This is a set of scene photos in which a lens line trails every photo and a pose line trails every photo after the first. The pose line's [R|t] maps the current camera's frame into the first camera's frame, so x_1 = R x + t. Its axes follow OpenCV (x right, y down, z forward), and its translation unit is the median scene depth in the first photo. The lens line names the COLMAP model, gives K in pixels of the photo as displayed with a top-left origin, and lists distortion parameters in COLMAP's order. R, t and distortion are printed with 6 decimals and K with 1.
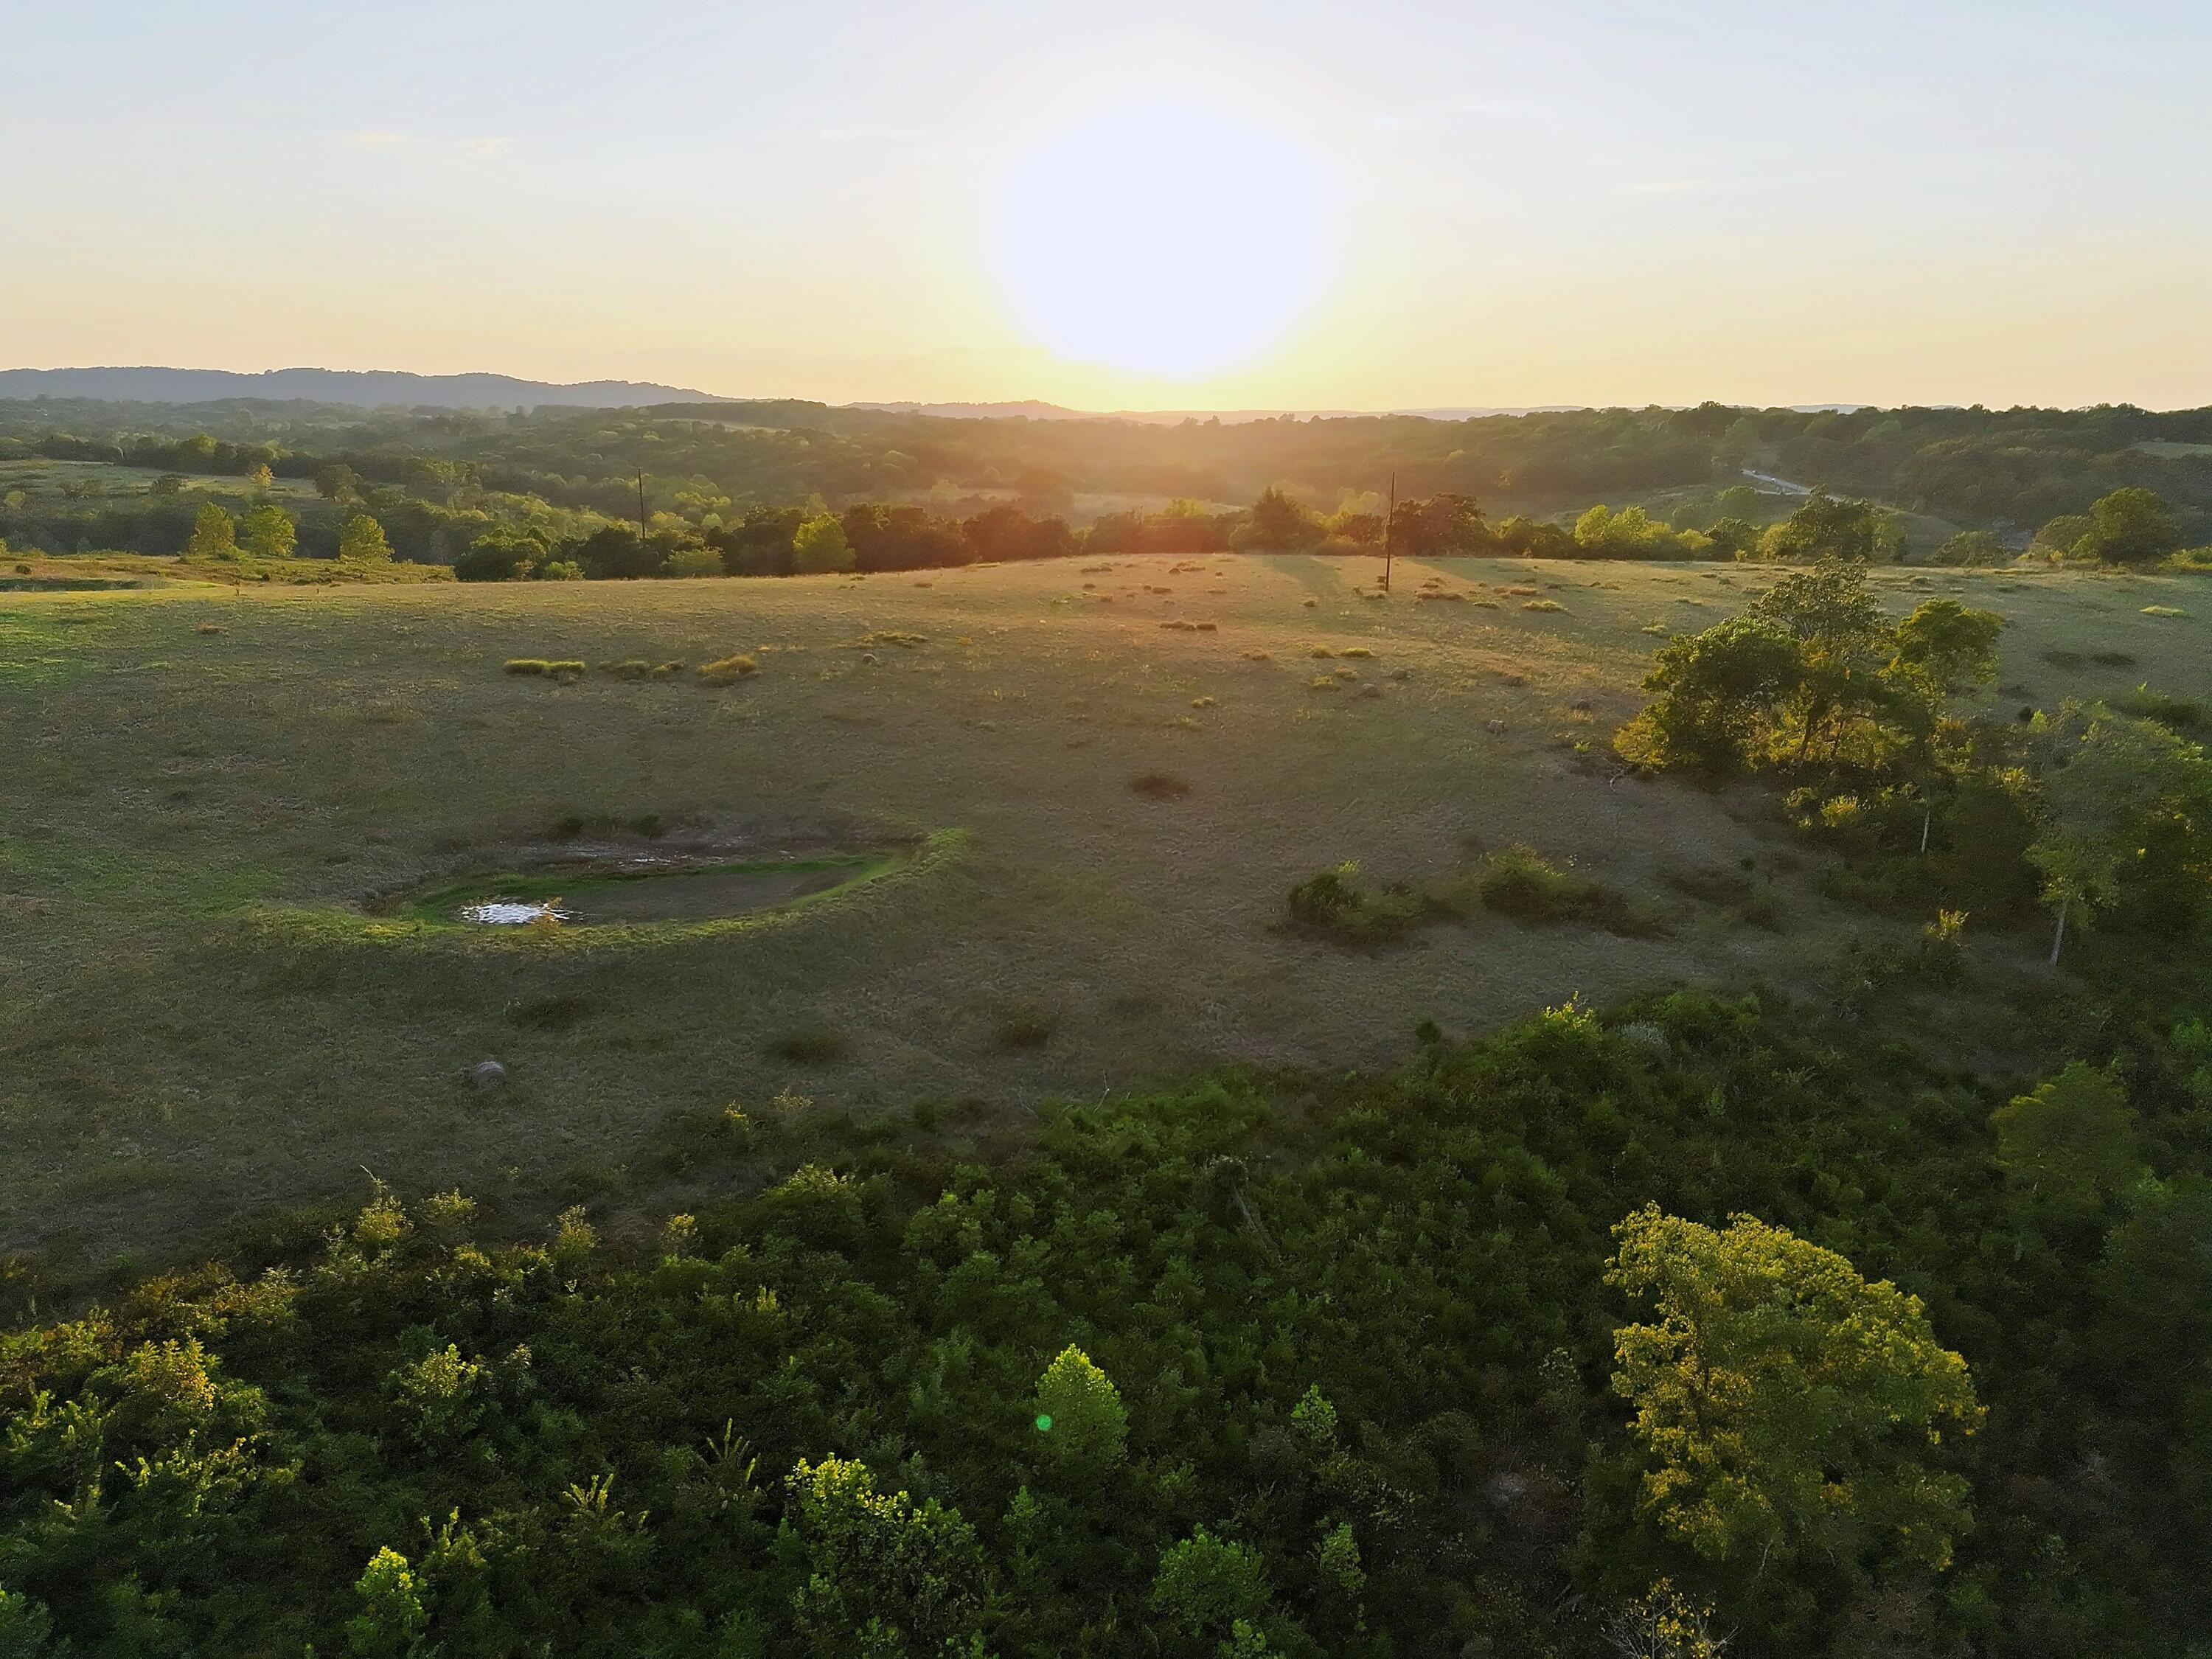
lens RADIAL K [[1556.7, 0, 1103.5], [0, 1556.7, 825.1], [0, 0, 1]] dist [0.073579, -0.075534]
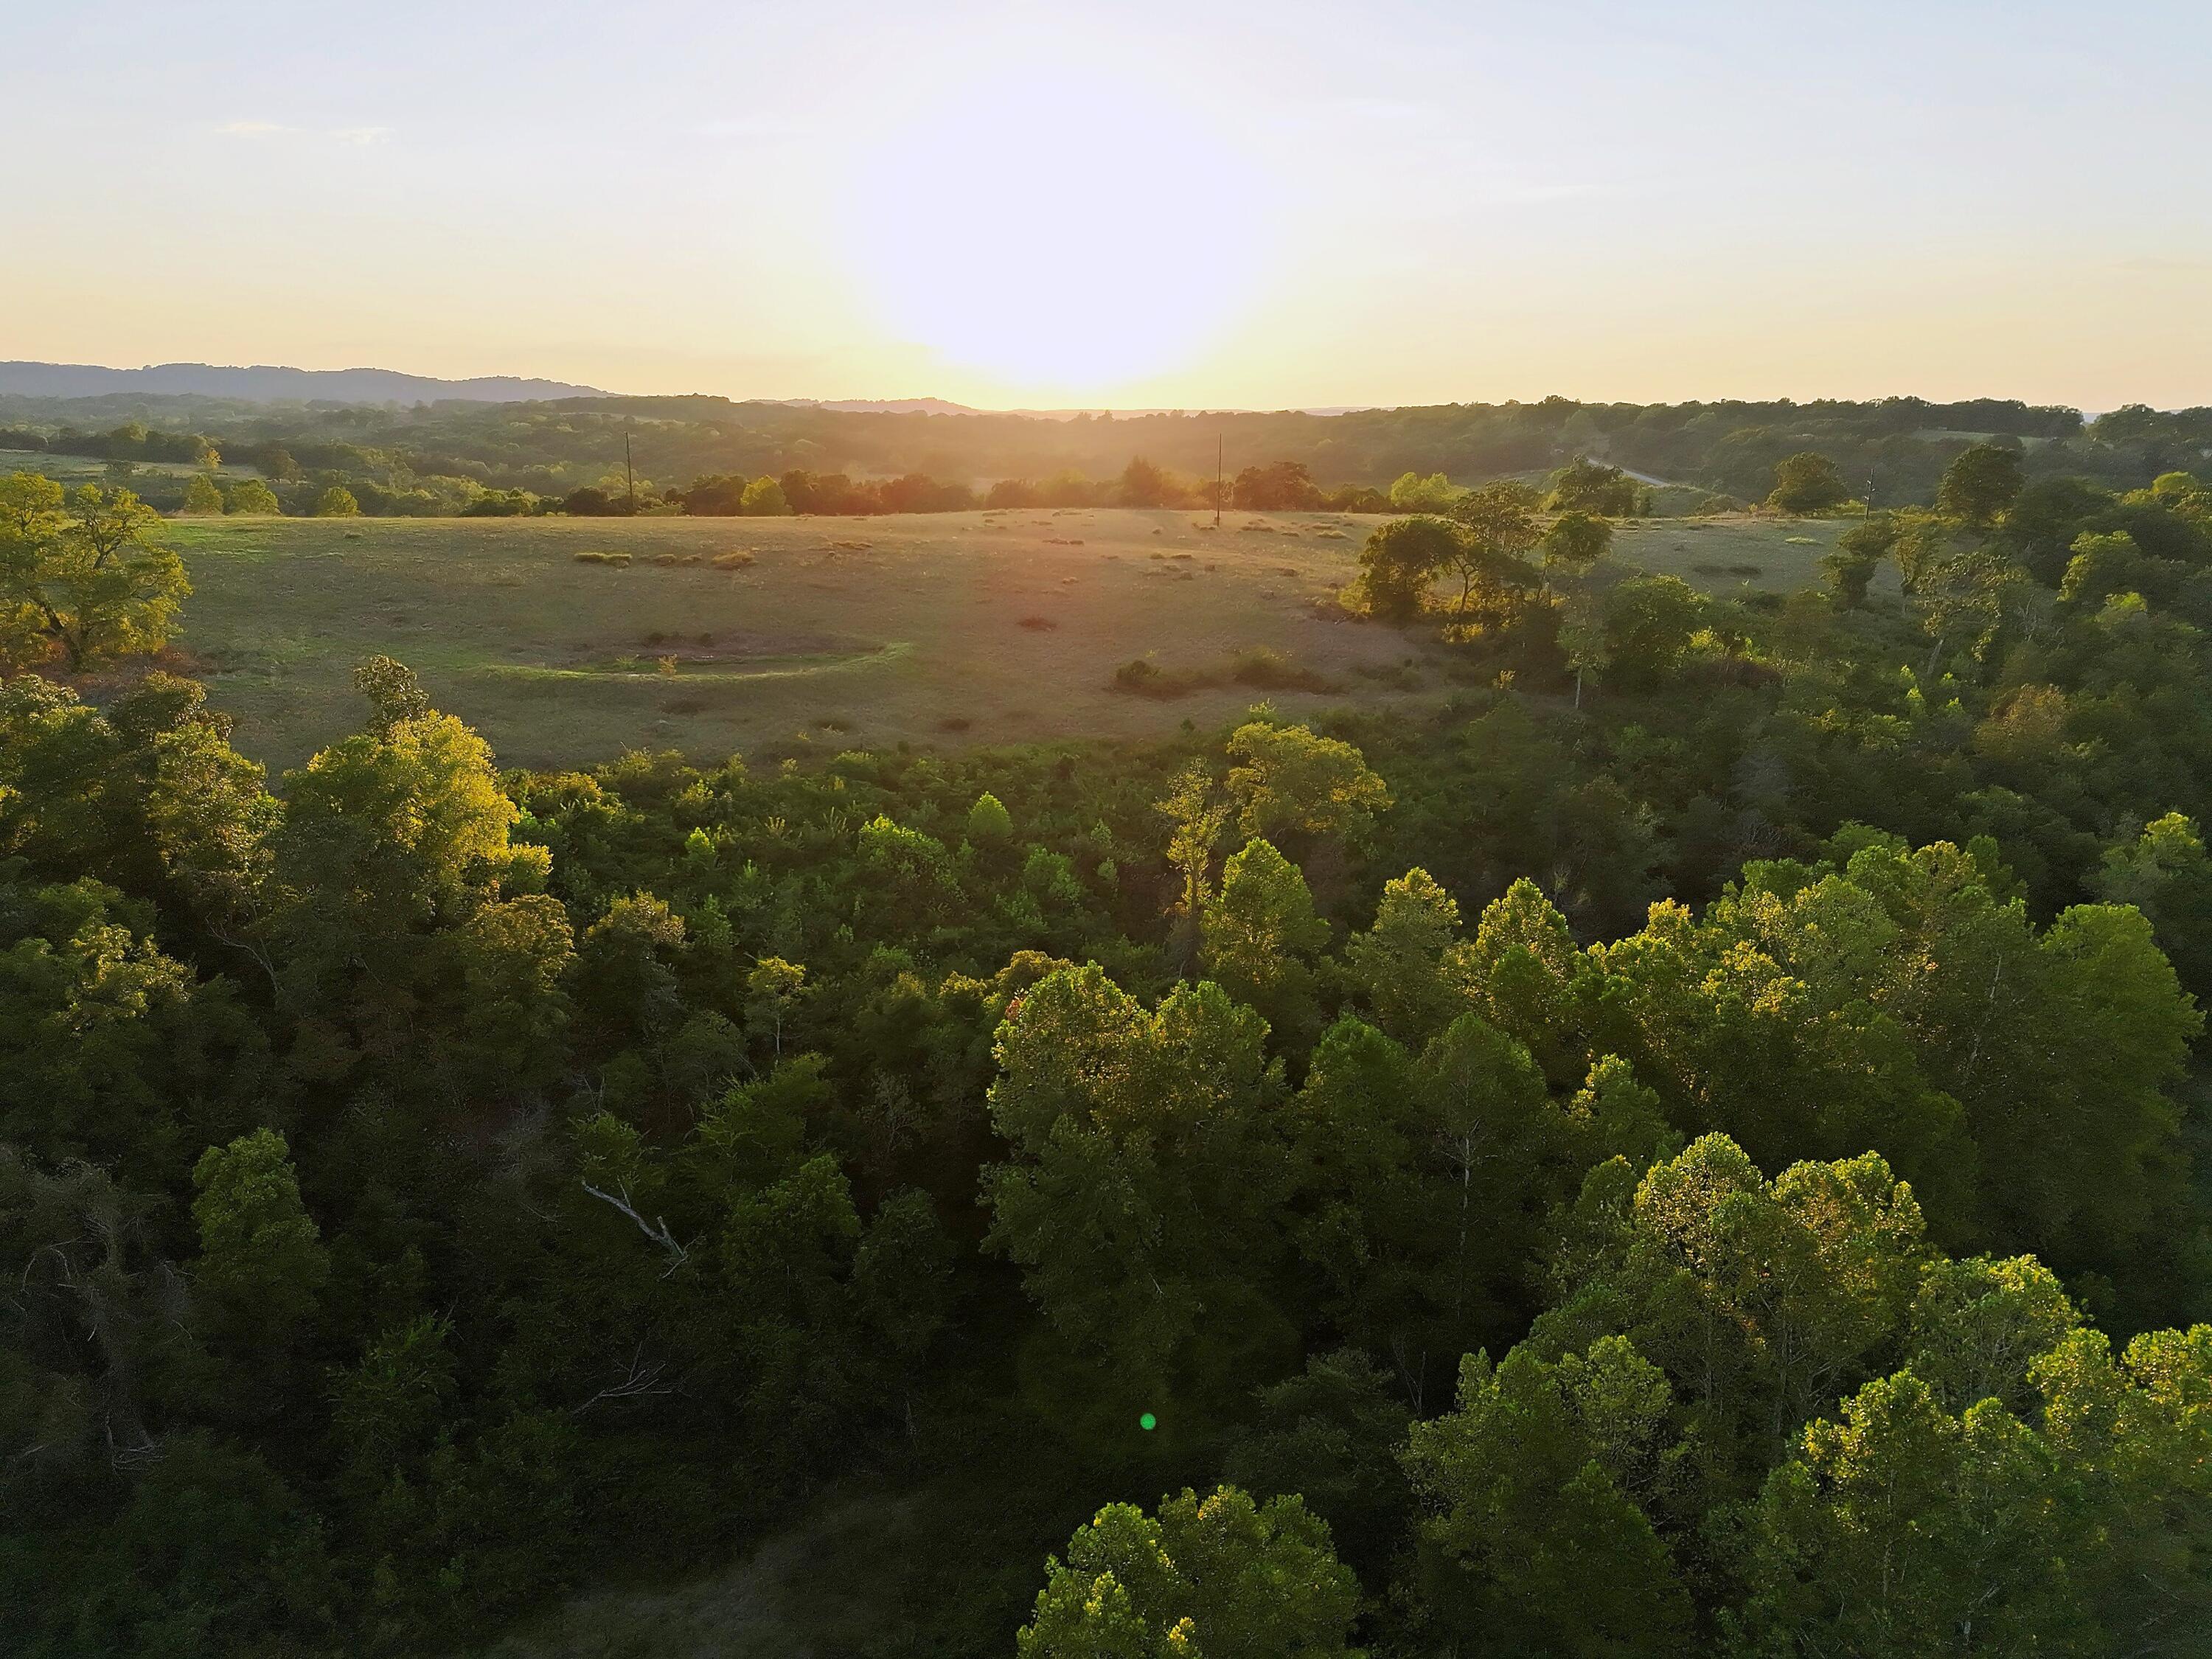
lens RADIAL K [[1556.7, 0, 1103.5], [0, 1556.7, 825.1], [0, 0, 1]] dist [0.073579, -0.075534]
pose [[0.997996, -0.015709, 0.061297, 0.002093], [0.015675, 0.999877, 0.001027, 0.082142], [-0.061306, -0.000064, 0.998119, -0.248219]]
